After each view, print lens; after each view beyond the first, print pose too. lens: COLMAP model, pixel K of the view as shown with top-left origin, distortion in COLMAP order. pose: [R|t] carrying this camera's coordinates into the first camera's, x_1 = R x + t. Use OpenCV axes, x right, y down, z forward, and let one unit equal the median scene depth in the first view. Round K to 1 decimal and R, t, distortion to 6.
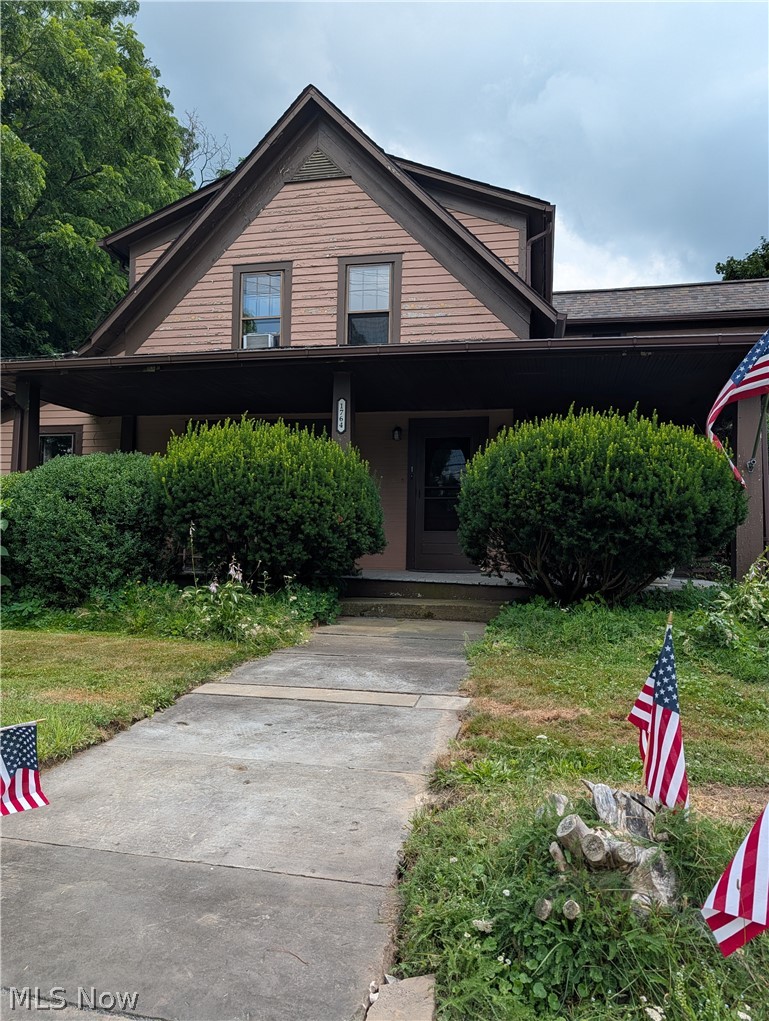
lens RADIAL K [[730.1, 0, 384.5], [0, 730.1, 510.5], [0, 0, 1]] dist [0.000984, 0.003205]
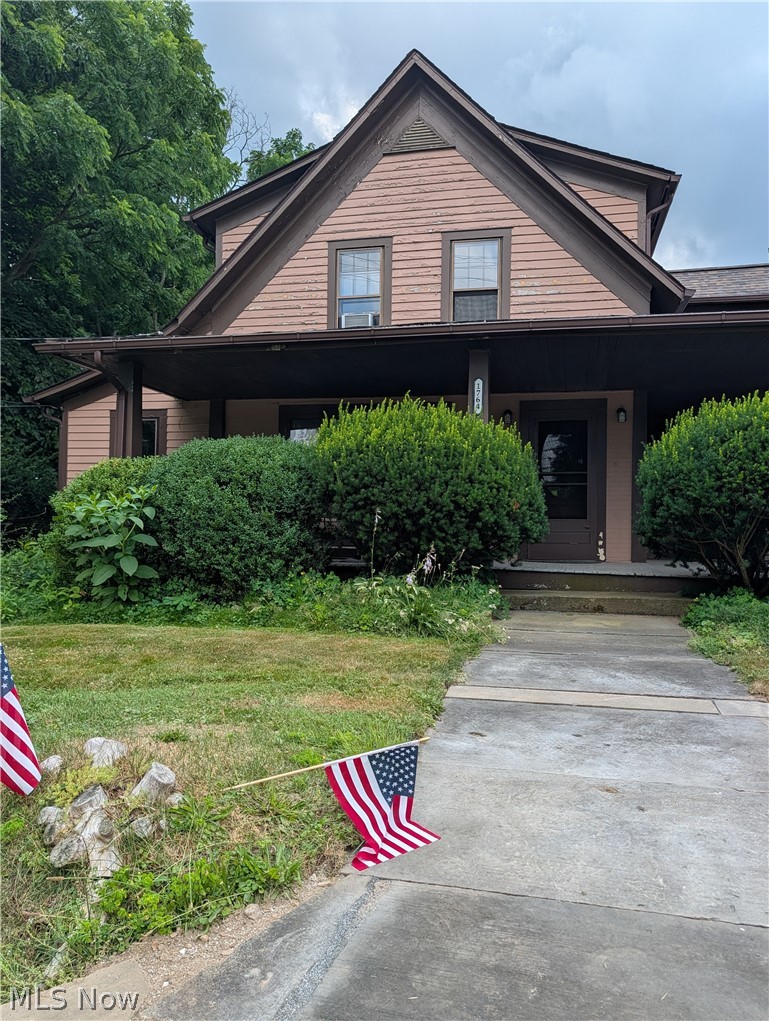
lens RADIAL K [[730.1, 0, 384.5], [0, 730.1, 510.5], [0, 0, 1]] dist [0.000984, 0.003205]
pose [[0.999996, -0.002507, 0.001630, -0.144646], [0.002485, 0.999905, 0.013573, 0.003000], [-0.001664, -0.013569, 0.999907, 0.044255]]
